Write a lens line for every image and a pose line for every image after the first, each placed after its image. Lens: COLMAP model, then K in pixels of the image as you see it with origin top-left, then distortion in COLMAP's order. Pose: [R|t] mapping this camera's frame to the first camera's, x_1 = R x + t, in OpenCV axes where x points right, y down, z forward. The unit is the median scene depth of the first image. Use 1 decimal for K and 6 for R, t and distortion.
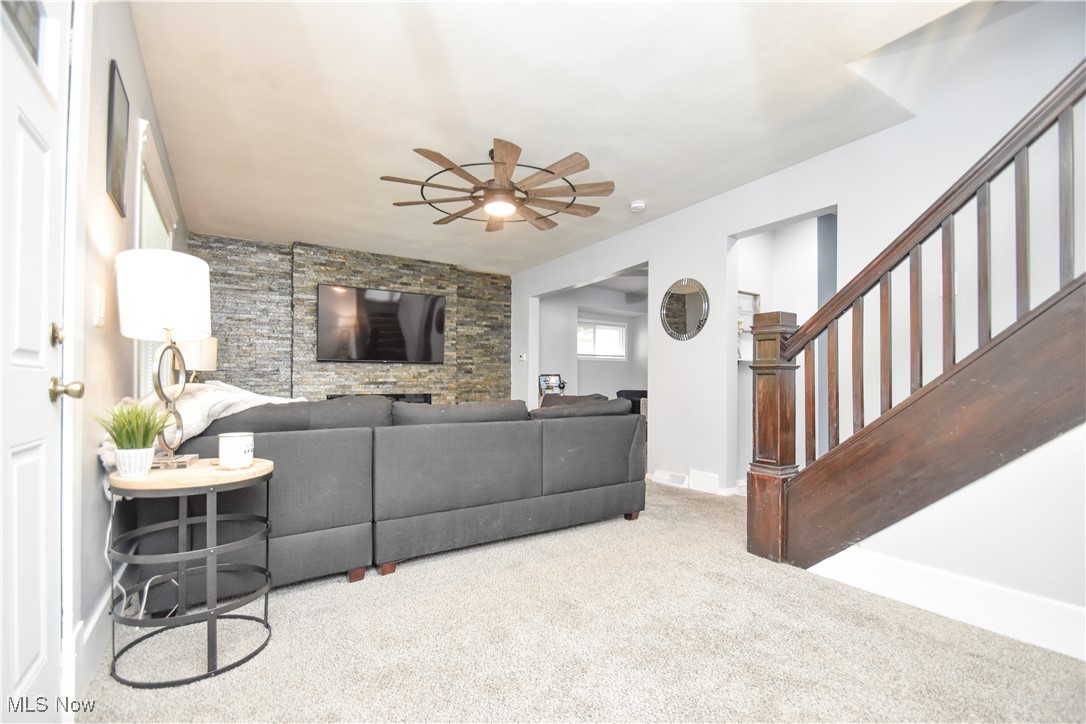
lens RADIAL K [[483.7, 0, 540.0], [0, 483.7, 381.8], [0, 0, 1]] dist [0.018767, -0.017244]
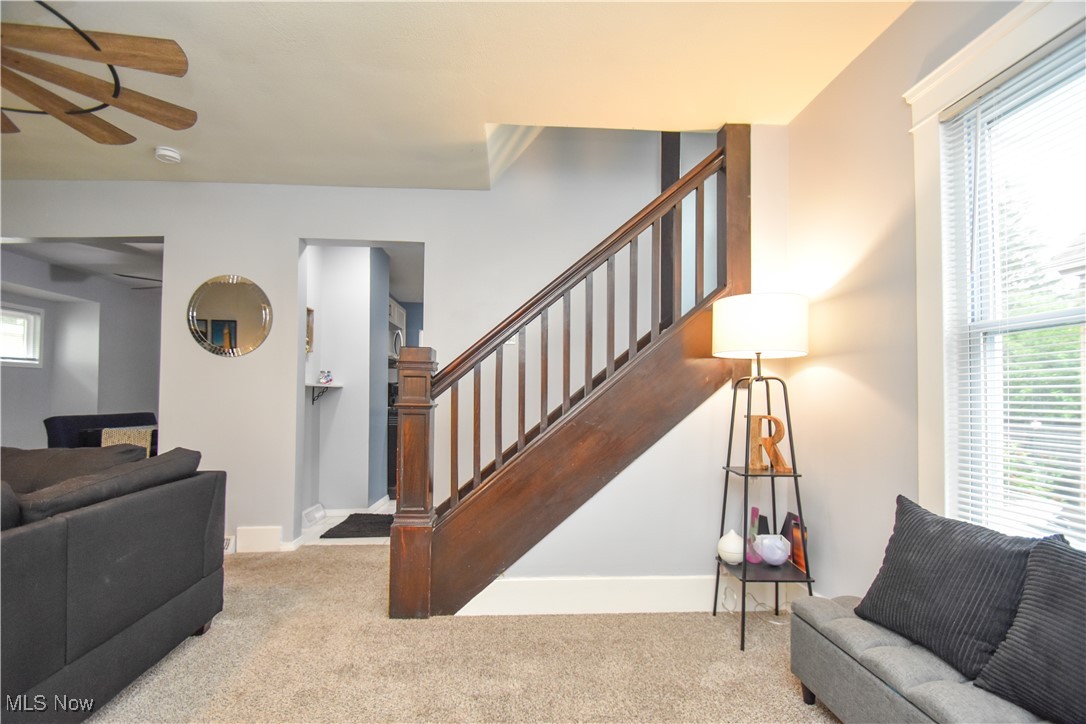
lens RADIAL K [[483.7, 0, 540.0], [0, 483.7, 381.8], [0, 0, 1]] dist [0.018767, -0.017244]
pose [[0.483509, 0.021014, 0.875087, -0.205714], [-0.009816, 0.999779, -0.018585, -0.058333], [-0.875284, 0.000396, 0.483609, 0.329961]]
